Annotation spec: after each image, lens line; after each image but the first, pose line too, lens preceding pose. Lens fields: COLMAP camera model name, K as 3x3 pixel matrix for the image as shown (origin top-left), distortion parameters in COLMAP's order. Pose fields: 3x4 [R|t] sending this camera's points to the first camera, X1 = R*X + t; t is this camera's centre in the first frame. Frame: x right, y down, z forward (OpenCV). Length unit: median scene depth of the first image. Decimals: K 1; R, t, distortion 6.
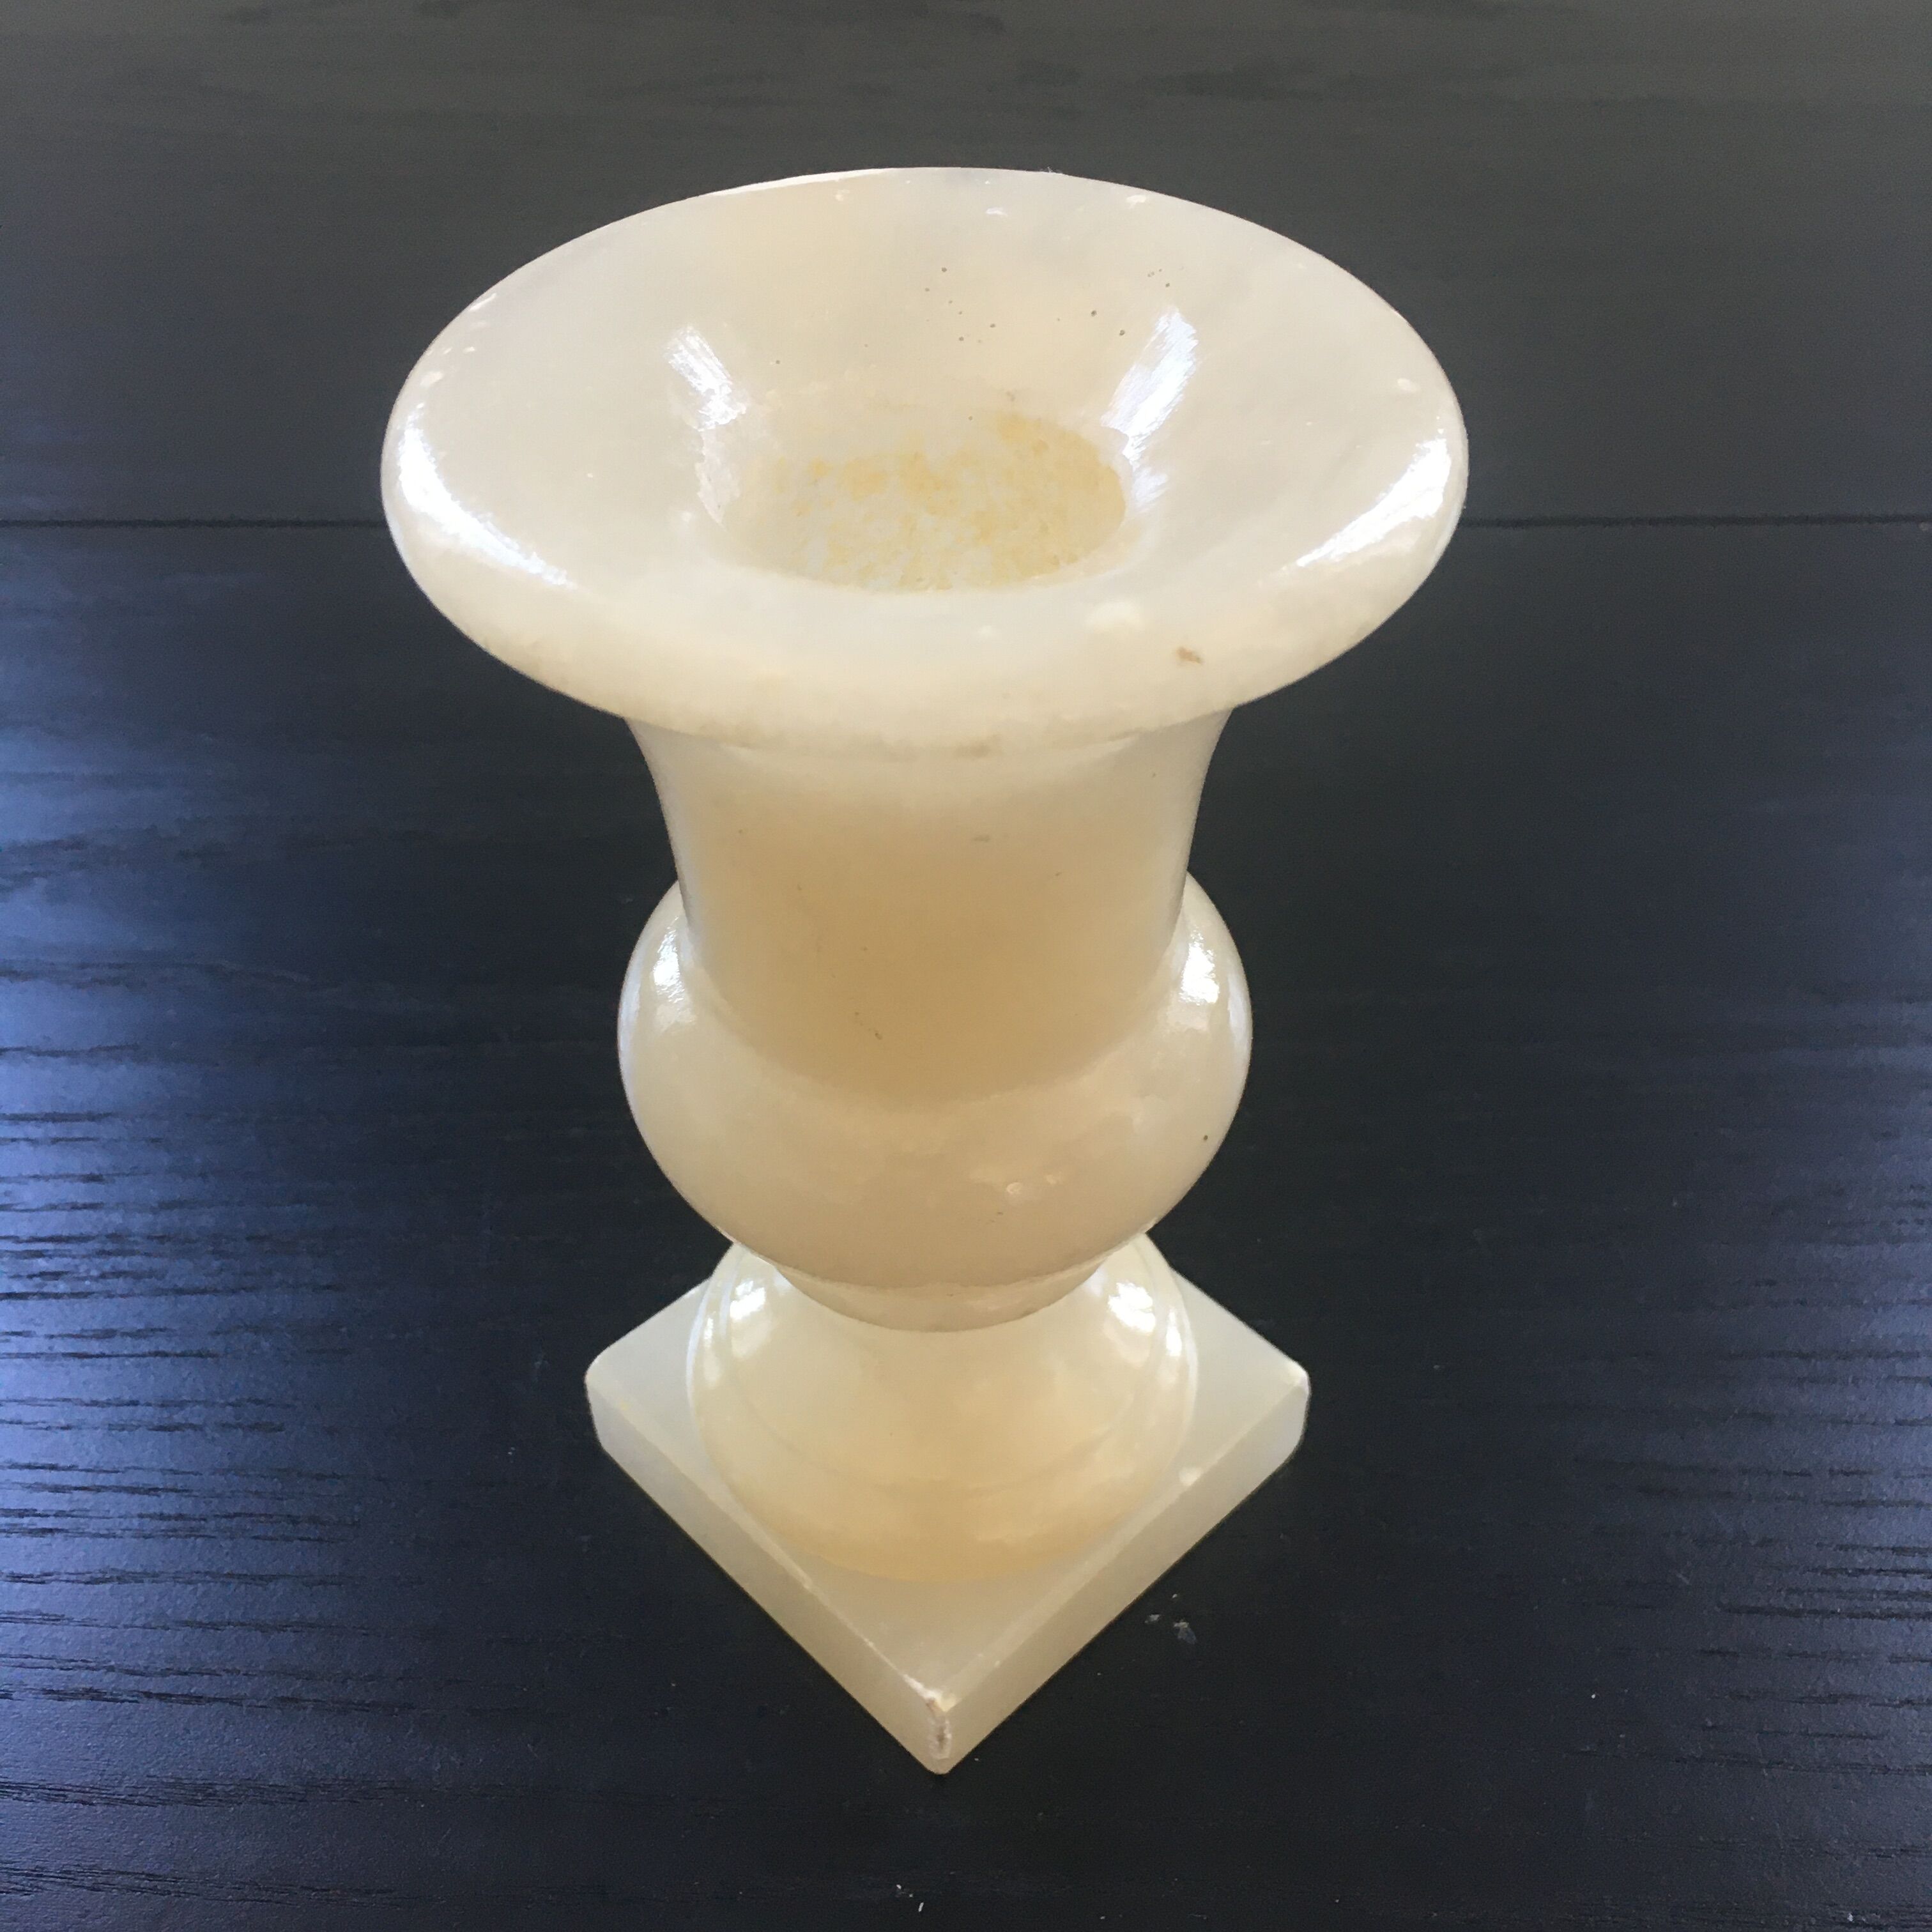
lens RADIAL K [[2212.7, 0, 978.4], [0, 2212.7, 949.1], [0, 0, 1]] dist [0.016325, 0.000000]
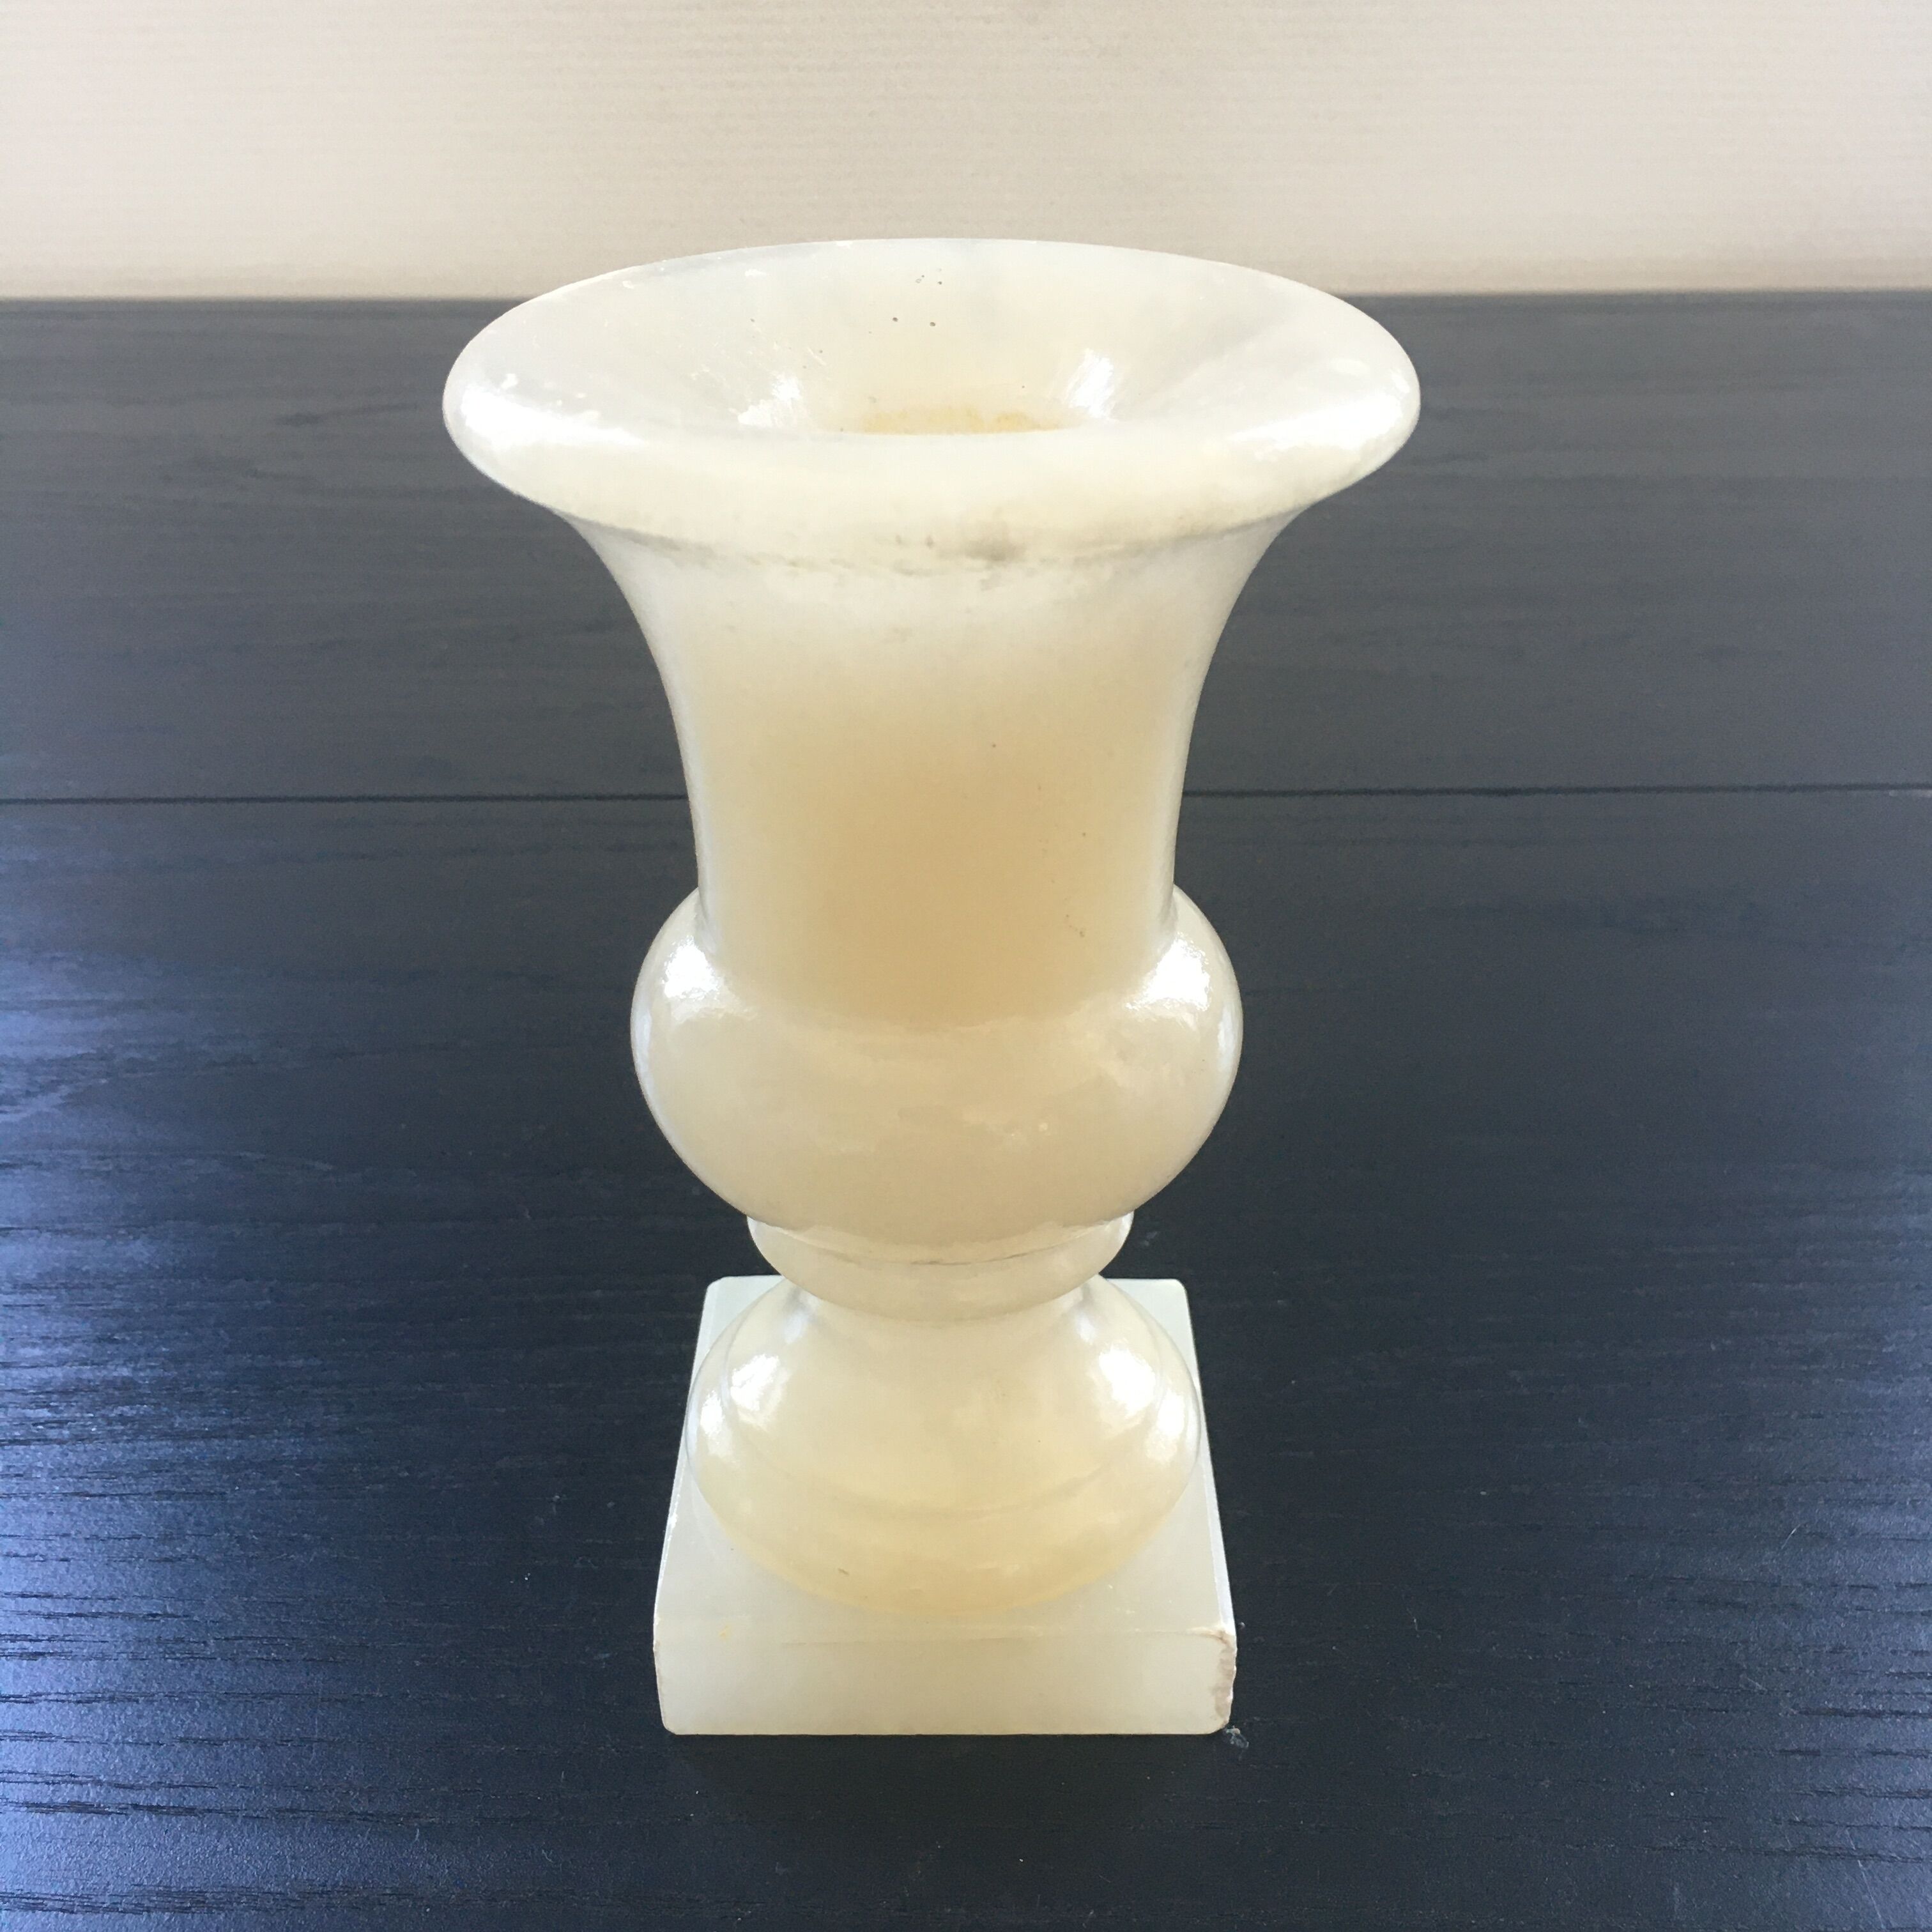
lens RADIAL K [[2212.7, 0, 976.4], [0, 2212.7, 966.9], [0, 0, 1]] dist [0.016325, 0.000000]
pose [[0.999949, -0.005837, 0.008241, -0.023462], [0.007472, 0.976603, -0.214921, 0.184878], [-0.006793, 0.214972, 0.976597, 0.003072]]
